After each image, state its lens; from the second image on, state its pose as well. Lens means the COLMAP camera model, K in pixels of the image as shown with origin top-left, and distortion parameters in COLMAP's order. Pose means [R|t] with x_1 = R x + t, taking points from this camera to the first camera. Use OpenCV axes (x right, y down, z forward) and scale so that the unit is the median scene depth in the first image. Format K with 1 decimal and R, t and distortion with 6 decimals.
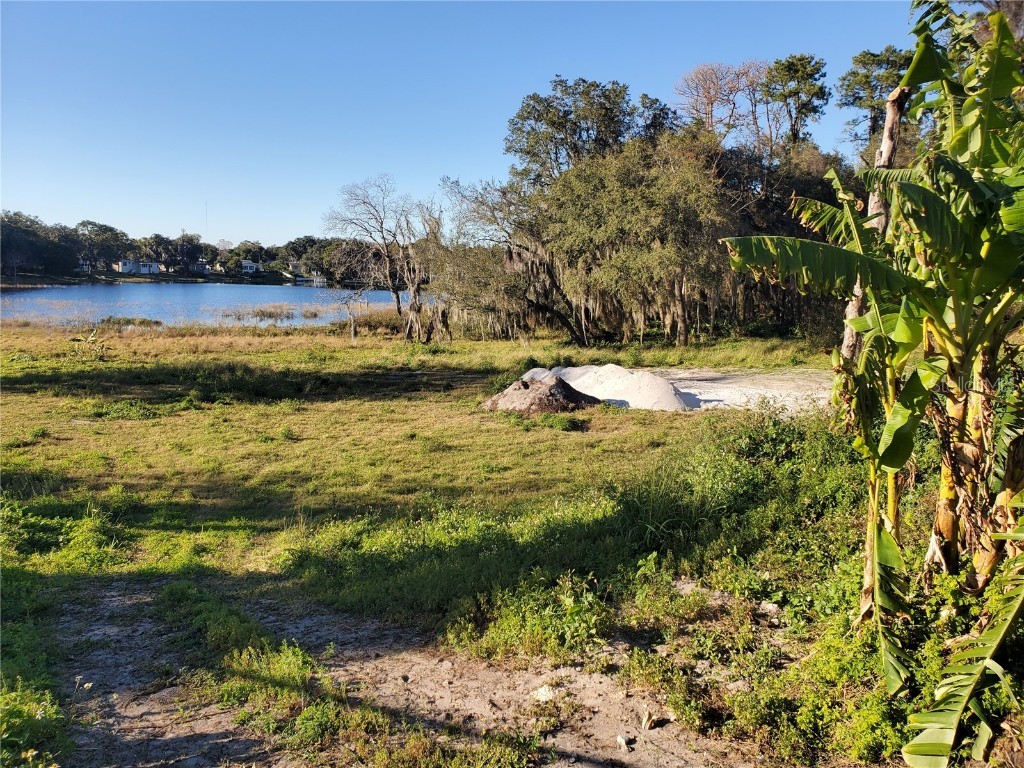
lens RADIAL K [[791.8, 0, 503.5], [0, 791.8, 379.7], [0, 0, 1]] dist [0.045657, -0.029428]
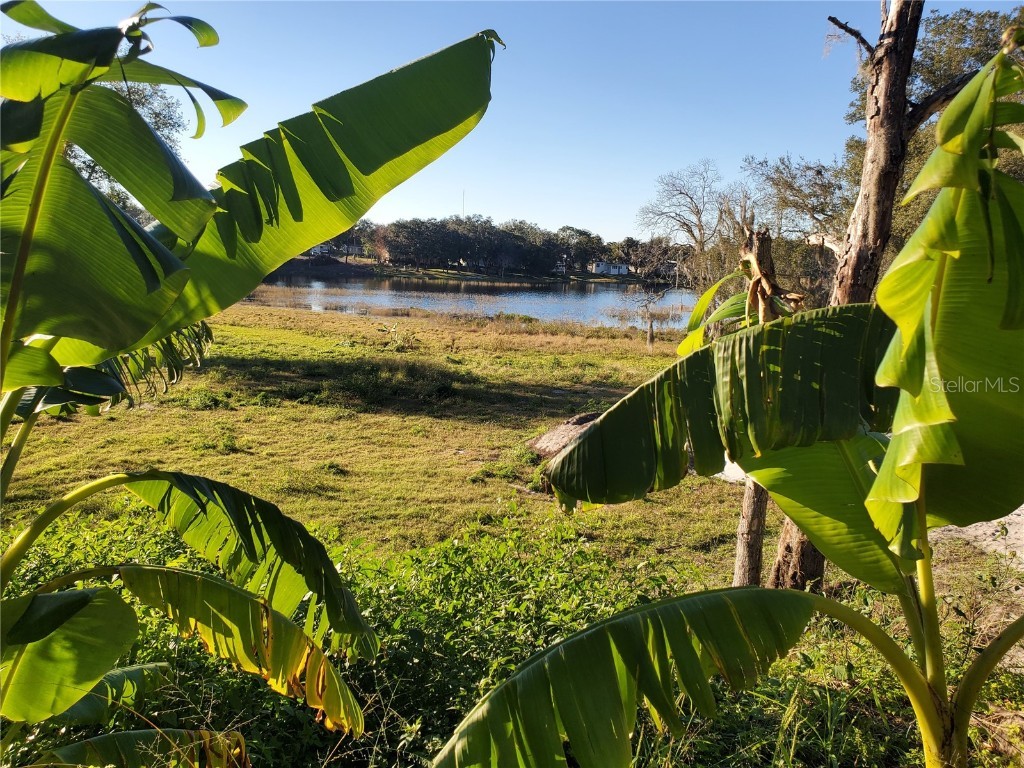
lens RADIAL K [[791.8, 0, 513.7], [0, 791.8, 394.4], [0, 0, 1]] dist [0.045657, -0.029428]
pose [[0.832686, 0.095944, -0.545370, 0.195041], [-0.087616, 0.995297, 0.041322, -0.021409], [0.546770, 0.013375, 0.837176, 0.171418]]
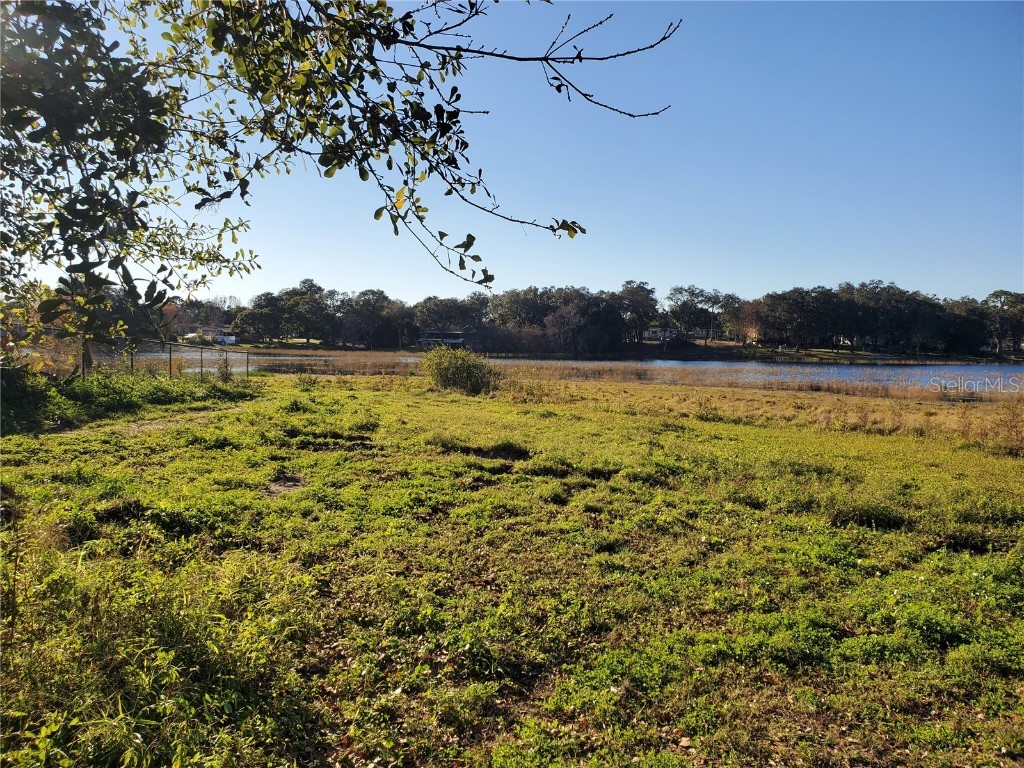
lens RADIAL K [[791.8, 0, 530.7], [0, 791.8, 381.0], [0, 0, 1]] dist [0.045657, -0.029428]
pose [[0.572481, 0.015646, -0.819769, -0.514809], [-0.106616, 0.992750, -0.055508, -0.023572], [0.812957, 0.119178, 0.569999, 0.602167]]
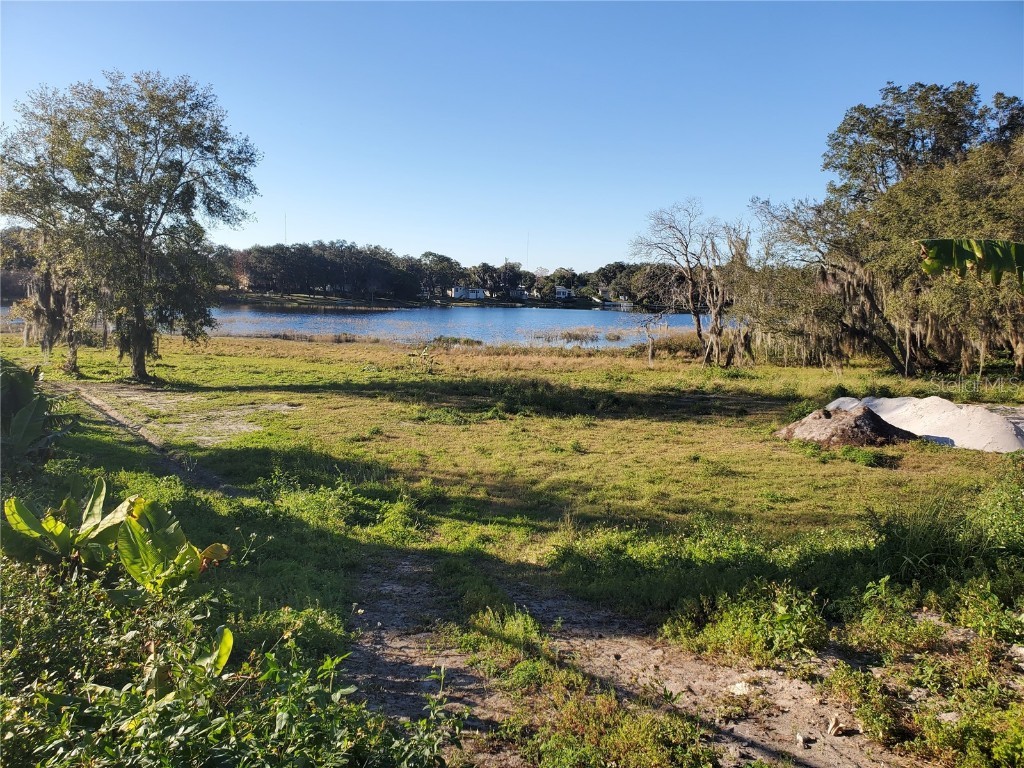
lens RADIAL K [[791.8, 0, 511.1], [0, 791.8, 379.1], [0, 0, 1]] dist [0.045657, -0.029428]
pose [[0.931712, 0.038685, -0.361133, 0.009831], [-0.049891, 0.998518, -0.021757, 0.002193], [0.359756, 0.038289, 0.932261, -0.006610]]
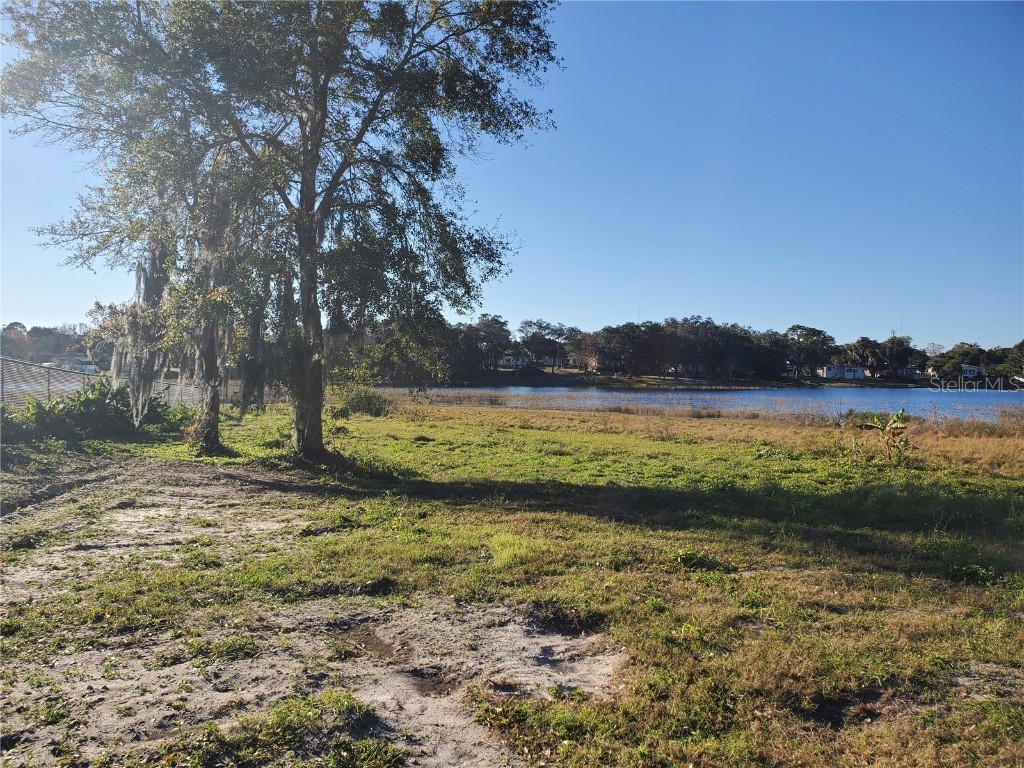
lens RADIAL K [[791.8, 0, 518.3], [0, 791.8, 391.2], [0, 0, 1]] dist [0.045657, -0.029428]
pose [[0.699707, -0.003998, -0.714419, -0.273255], [-0.086114, 0.992222, -0.089893, -0.002967], [0.709221, 0.124420, 0.693920, 0.393186]]
